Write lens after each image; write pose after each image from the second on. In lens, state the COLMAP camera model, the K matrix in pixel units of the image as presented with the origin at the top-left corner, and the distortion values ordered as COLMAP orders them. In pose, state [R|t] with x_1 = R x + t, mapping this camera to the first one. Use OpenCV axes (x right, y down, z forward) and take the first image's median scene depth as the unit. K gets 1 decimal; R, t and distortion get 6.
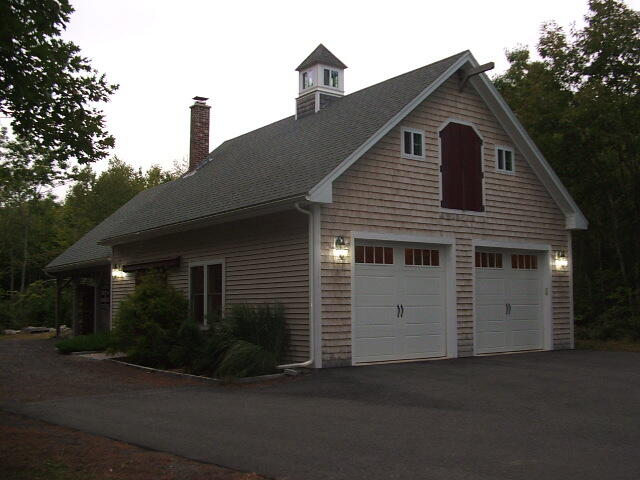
lens RADIAL K [[749.7, 0, 320.0], [0, 749.7, 240.0], [0, 0, 1]] dist [-0.160418, 0.022519]
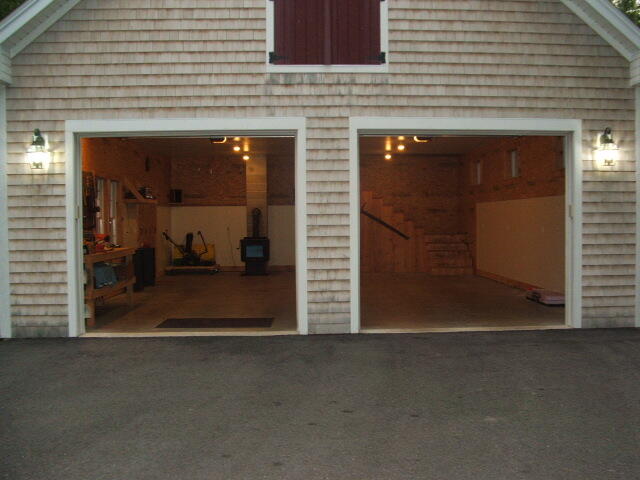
lens RADIAL K [[749.7, 0, 320.0], [0, 749.7, 240.0], [0, 0, 1]] dist [-0.160418, 0.022519]
pose [[0.833544, 0.007259, -0.552406, 0.498762], [0.053843, 0.994086, 0.094308, 0.036165], [0.549823, -0.108353, 0.828223, 0.548472]]
